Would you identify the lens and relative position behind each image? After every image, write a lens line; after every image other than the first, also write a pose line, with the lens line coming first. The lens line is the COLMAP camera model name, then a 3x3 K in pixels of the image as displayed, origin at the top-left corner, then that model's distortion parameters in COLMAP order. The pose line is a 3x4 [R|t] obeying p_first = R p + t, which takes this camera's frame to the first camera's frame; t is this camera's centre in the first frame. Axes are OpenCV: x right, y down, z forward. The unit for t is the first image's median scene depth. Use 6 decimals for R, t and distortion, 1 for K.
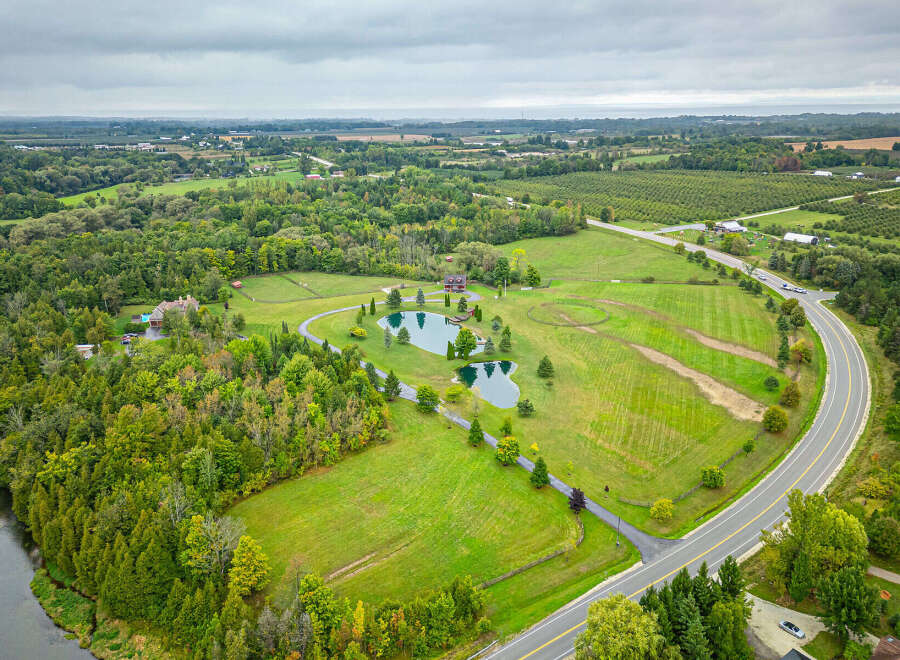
lens RADIAL K [[686.3, 0, 450.0], [0, 686.3, 330.0], [0, 0, 1]] dist [0.090554, -0.107774]
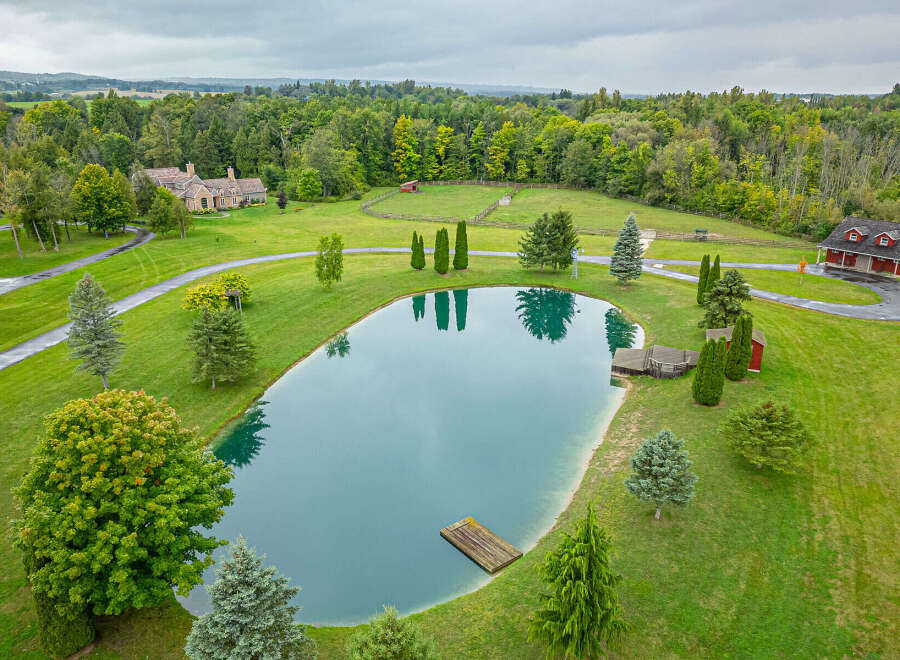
lens RADIAL K [[686.3, 0, 450.0], [0, 686.3, 330.0], [0, 0, 1]] dist [0.090554, -0.107774]
pose [[0.655918, 0.251176, -0.711816, 0.114378], [-0.237174, 0.963832, 0.121554, -0.034718], [0.716603, 0.089095, 0.691768, 0.752231]]
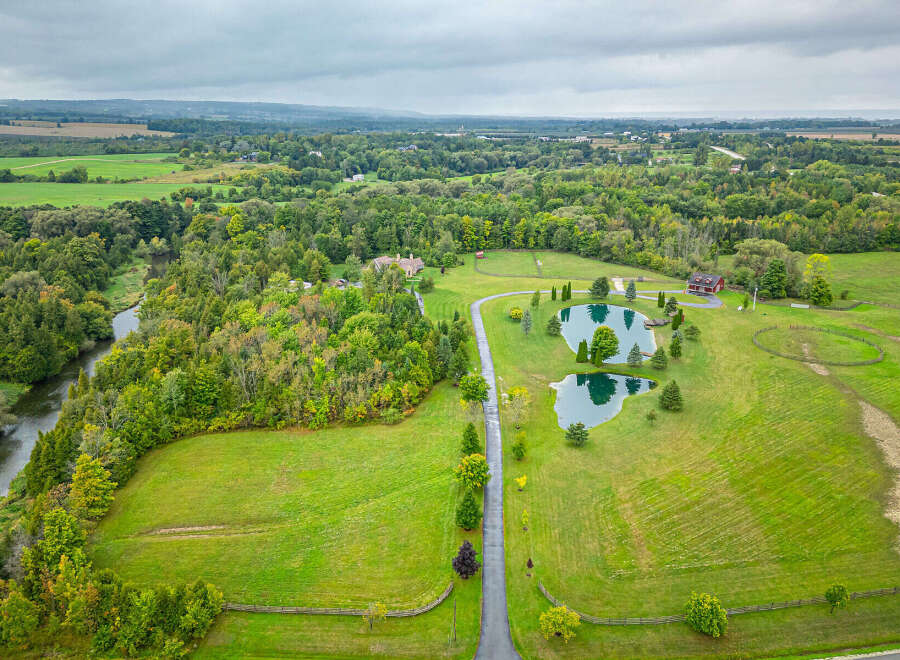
lens RADIAL K [[686.3, 0, 450.0], [0, 686.3, 330.0], [0, 0, 1]] dist [0.090554, -0.107774]
pose [[0.803253, 0.185314, -0.566077, 0.256425], [-0.186674, 0.980813, 0.056197, -0.007973], [0.565630, 0.060531, 0.822435, 0.199438]]
